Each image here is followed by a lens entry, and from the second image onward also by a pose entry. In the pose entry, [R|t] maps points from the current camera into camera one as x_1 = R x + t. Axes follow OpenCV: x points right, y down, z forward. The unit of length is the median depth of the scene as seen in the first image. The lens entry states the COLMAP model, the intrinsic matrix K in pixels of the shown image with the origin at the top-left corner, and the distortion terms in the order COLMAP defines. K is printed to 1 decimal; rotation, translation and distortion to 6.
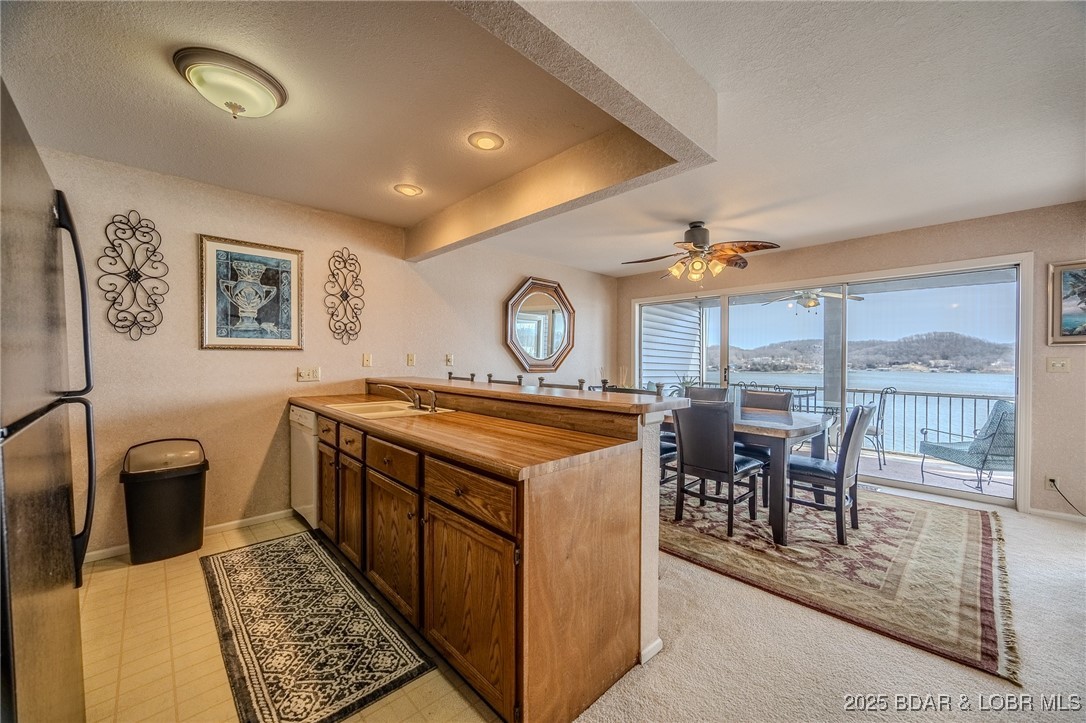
lens RADIAL K [[414.2, 0, 546.0], [0, 414.2, 363.1], [0, 0, 1]] dist [-0.001371, -0.000361]
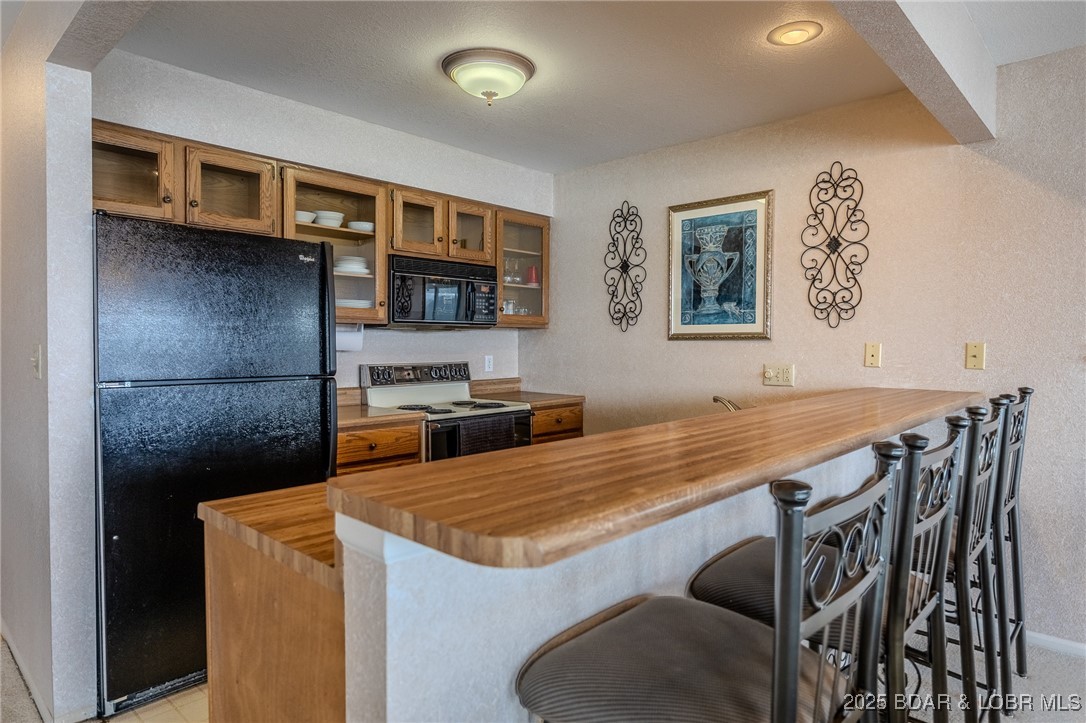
lens RADIAL K [[632.1, 0, 543.0], [0, 632.1, 361.5], [0, 0, 1]] dist [-0.003003, -0.000530]
pose [[0.052023, 0.026287, -0.998300, 0.430834], [-0.014658, 0.999566, 0.025557, -0.015782], [0.998538, 0.013303, 0.052386, 0.601904]]
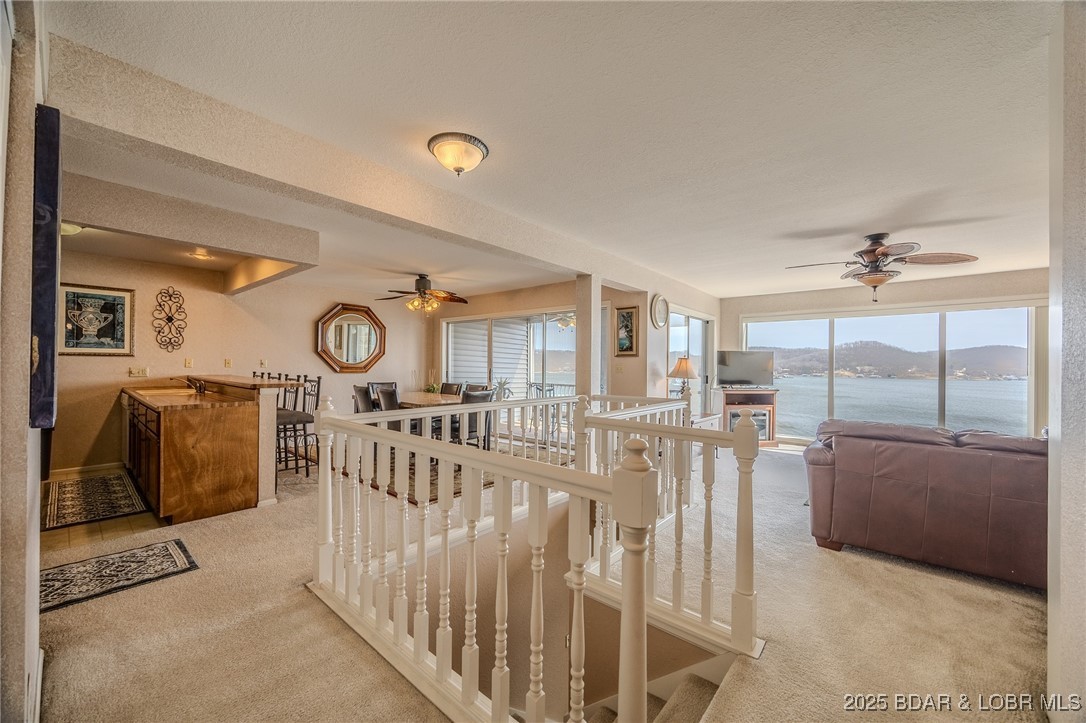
lens RADIAL K [[414.2, 0, 546.0], [0, 414.2, 363.1], [0, 0, 1]] dist [-0.001371, -0.000361]
pose [[0.995340, 0.006039, 0.096240, 0.782451], [-0.004981, 0.999925, -0.011230, 0.003888], [-0.096301, 0.010698, 0.995295, -0.658120]]
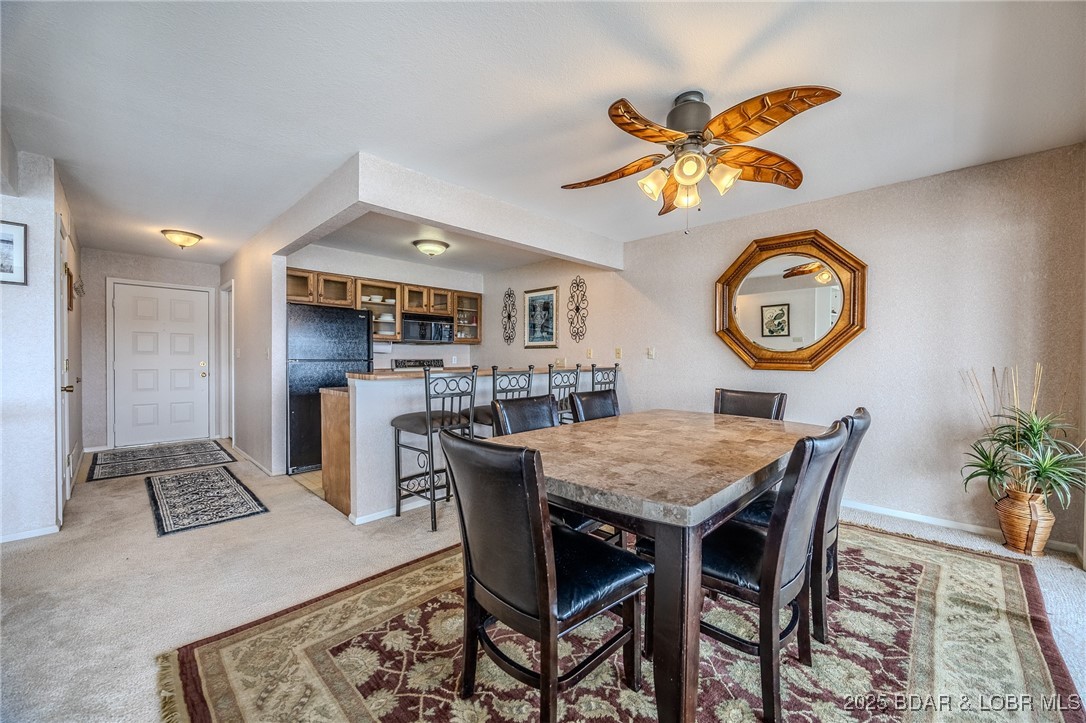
lens RADIAL K [[414.3, 0, 543.4], [0, 414.3, 363.5], [0, 0, 1]] dist [-0.000826, -0.000188]
pose [[0.031891, 0.011938, -0.999420, 1.062335], [-0.014578, 0.999828, 0.011478, 0.013857], [0.999385, 0.014204, 0.032060, 0.926187]]
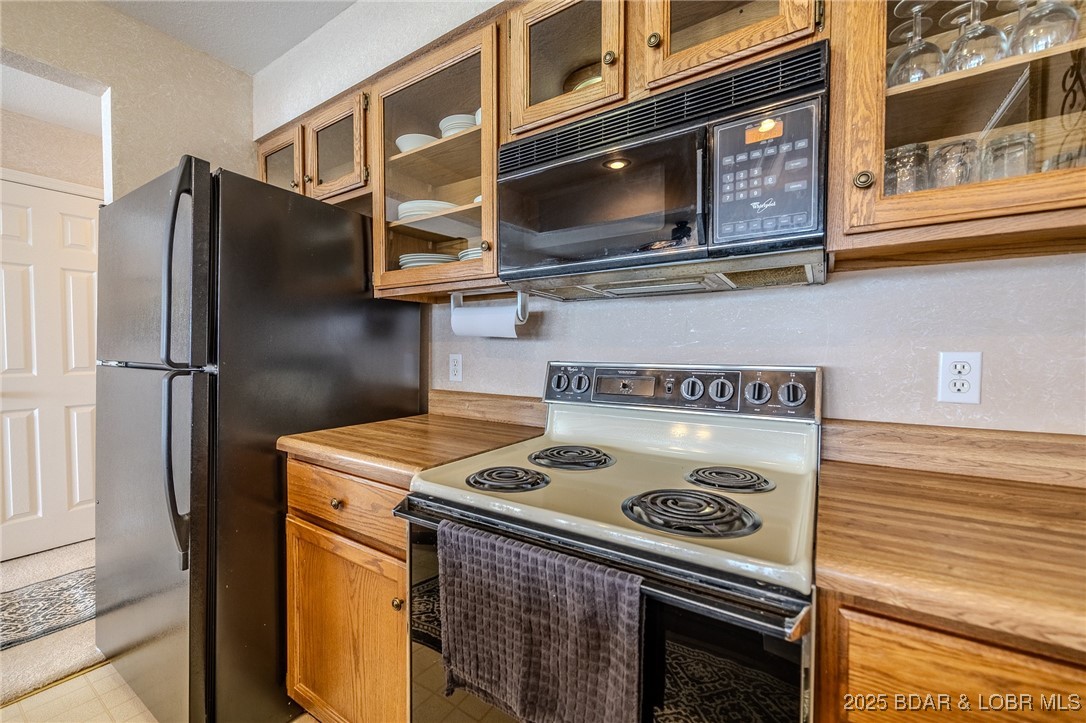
lens RADIAL K [[432.2, 0, 543.0], [0, 432.2, 361.5], [0, 0, 1]] dist [-0.000141, -0.000050]
pose [[-0.974502, 0.001045, -0.224375, -0.623944], [-0.007217, 0.999326, 0.035998, 0.006450], [0.224261, 0.036700, -0.973838, 0.784260]]
